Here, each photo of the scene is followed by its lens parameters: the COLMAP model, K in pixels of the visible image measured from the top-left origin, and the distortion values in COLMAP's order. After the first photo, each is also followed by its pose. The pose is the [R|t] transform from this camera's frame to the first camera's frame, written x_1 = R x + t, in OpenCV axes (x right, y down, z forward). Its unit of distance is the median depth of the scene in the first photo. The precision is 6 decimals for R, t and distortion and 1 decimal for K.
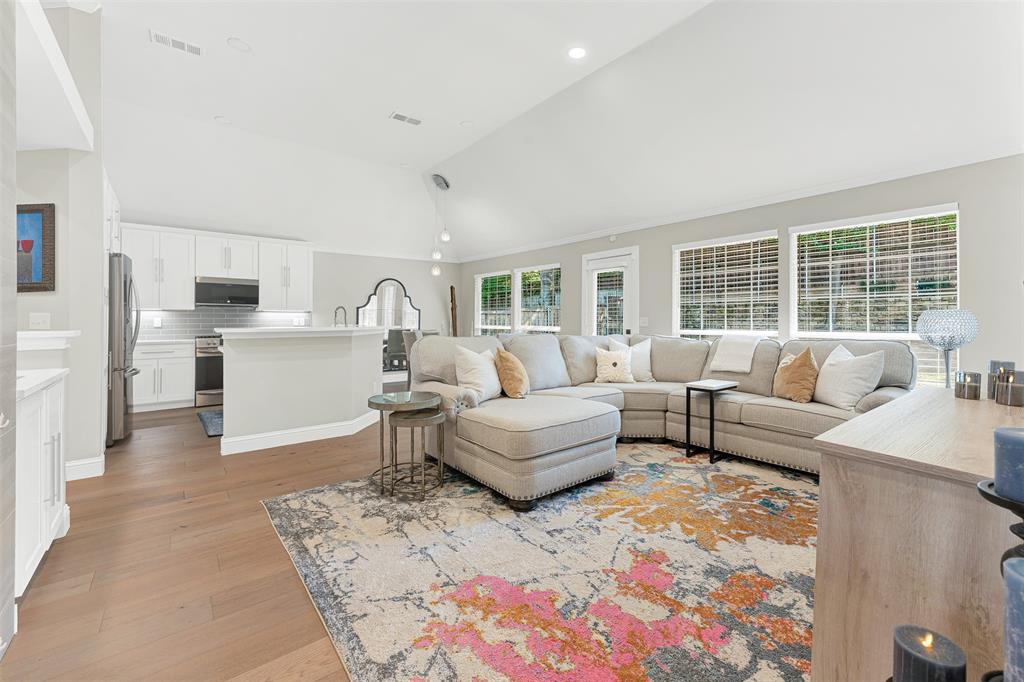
lens RADIAL K [[436.4, 0, 545.3], [0, 436.4, 316.0], [0, 0, 1]] dist [-0.003361, 0.000038]
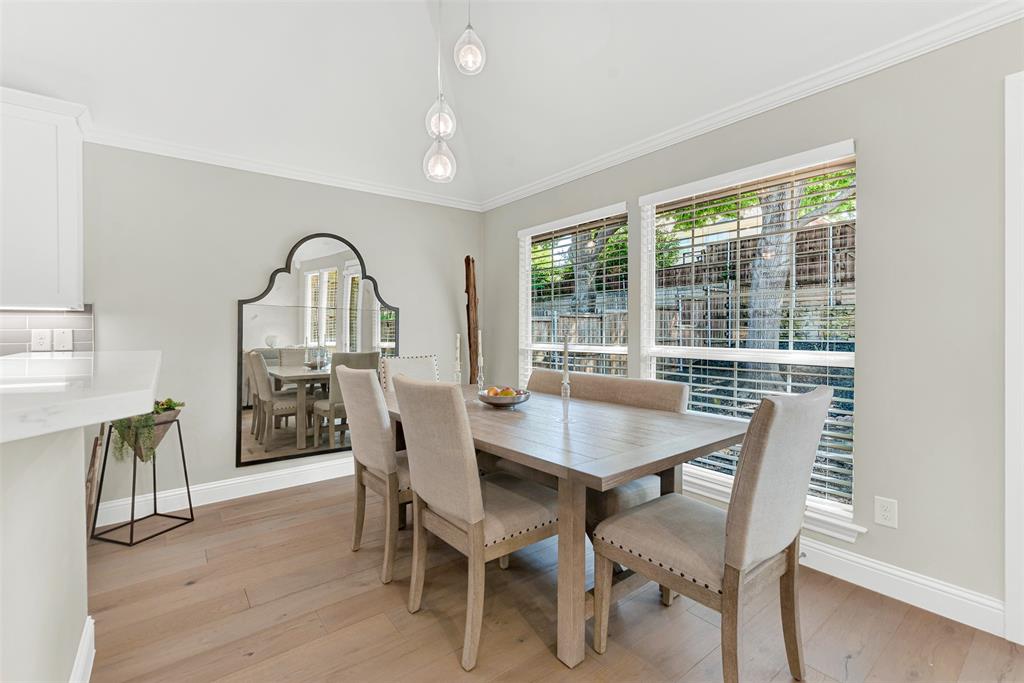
lens RADIAL K [[444.8, 0, 511.4], [0, 444.8, 334.9], [0, 0, 1]] dist [-0.000582, 0.000699]
pose [[0.998571, -0.007542, -0.052909, -0.302443], [0.008412, 0.999833, 0.016239, 0.011321], [0.052778, -0.016661, 0.998467, 1.126181]]
